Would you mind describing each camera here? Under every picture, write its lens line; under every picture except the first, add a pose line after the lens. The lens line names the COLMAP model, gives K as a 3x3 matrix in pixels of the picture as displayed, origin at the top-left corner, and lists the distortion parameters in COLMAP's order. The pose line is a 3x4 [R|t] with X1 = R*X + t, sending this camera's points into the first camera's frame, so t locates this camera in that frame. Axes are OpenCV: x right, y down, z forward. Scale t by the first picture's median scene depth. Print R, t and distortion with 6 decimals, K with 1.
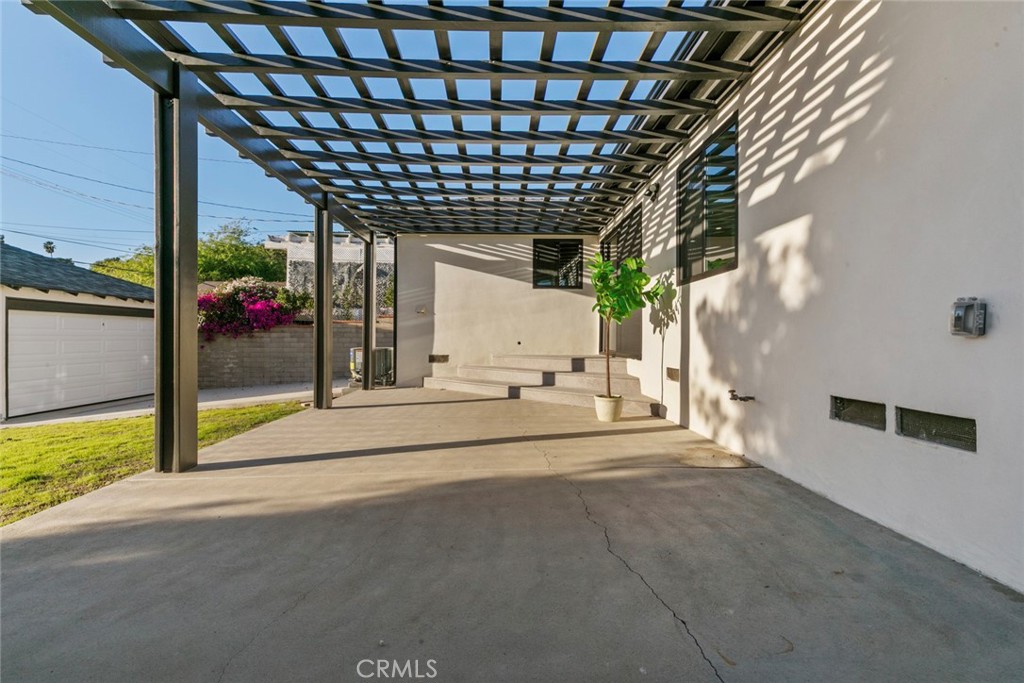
lens RADIAL K [[458.8, 0, 514.9], [0, 458.8, 339.8], [0, 0, 1]] dist [0.006349, 0.000443]
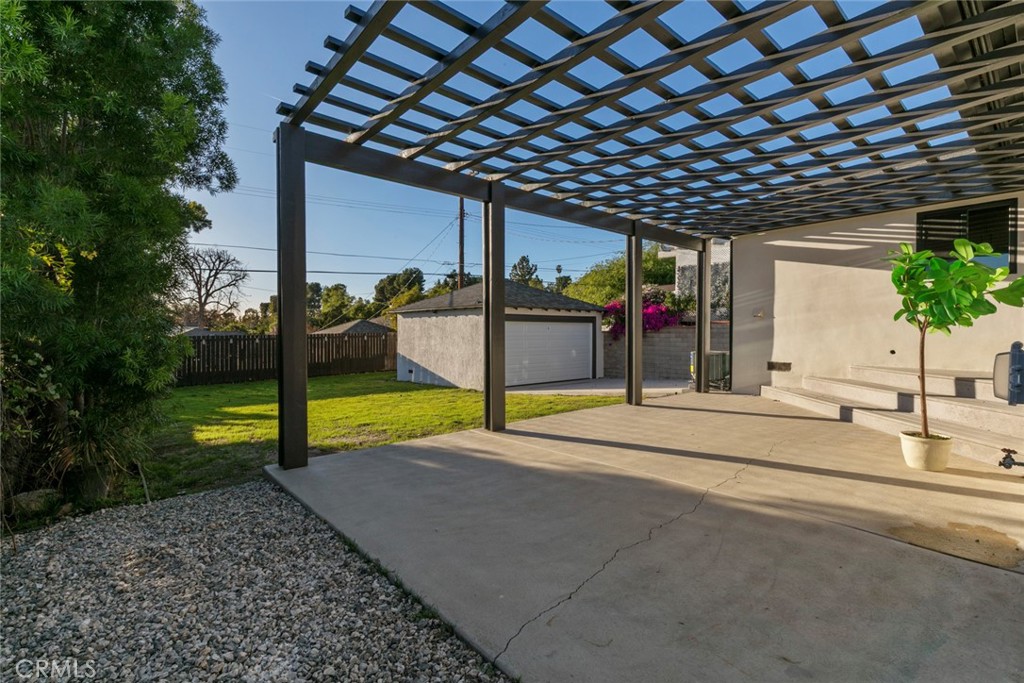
lens RADIAL K [[462.0, 0, 508.4], [0, 462.0, 337.2], [0, 0, 1]] dist [0.000221, -0.000409]
pose [[0.619372, 0.007173, -0.785065, 0.220816], [-0.003060, 0.999973, 0.006722, -0.021291], [0.785091, -0.001761, 0.619377, 0.012089]]
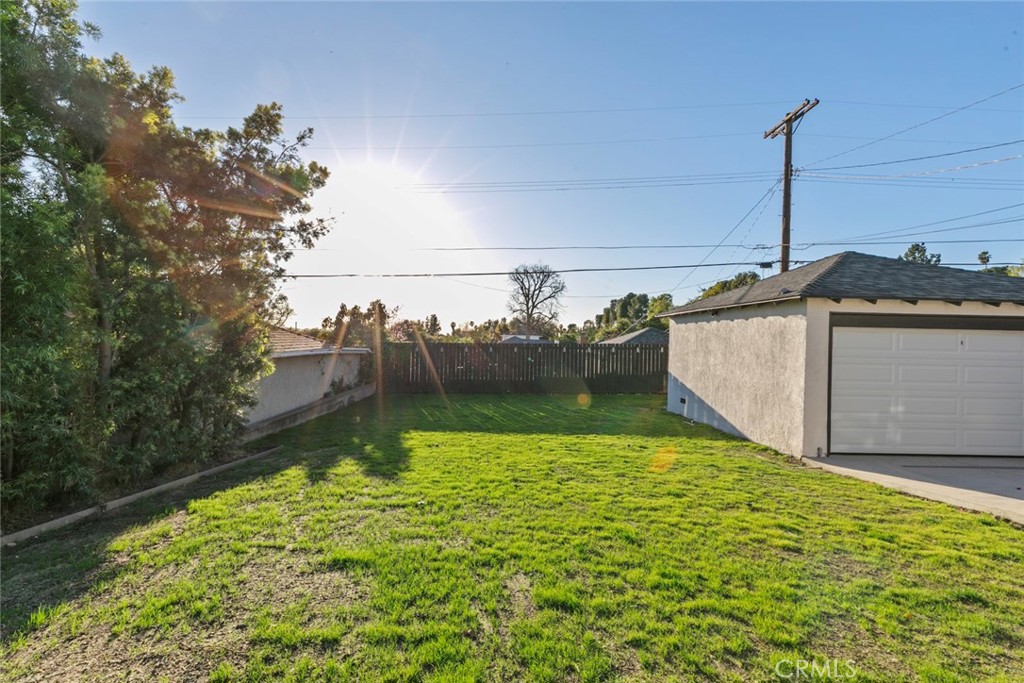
lens RADIAL K [[458.8, 0, 514.9], [0, 458.8, 339.8], [0, 0, 1]] dist [0.006349, 0.000443]
pose [[-0.014069, -0.001216, -0.999900, -0.256760], [-0.025978, 0.999662, -0.000850, -0.026976], [0.999564, 0.025963, -0.014096, 0.458010]]
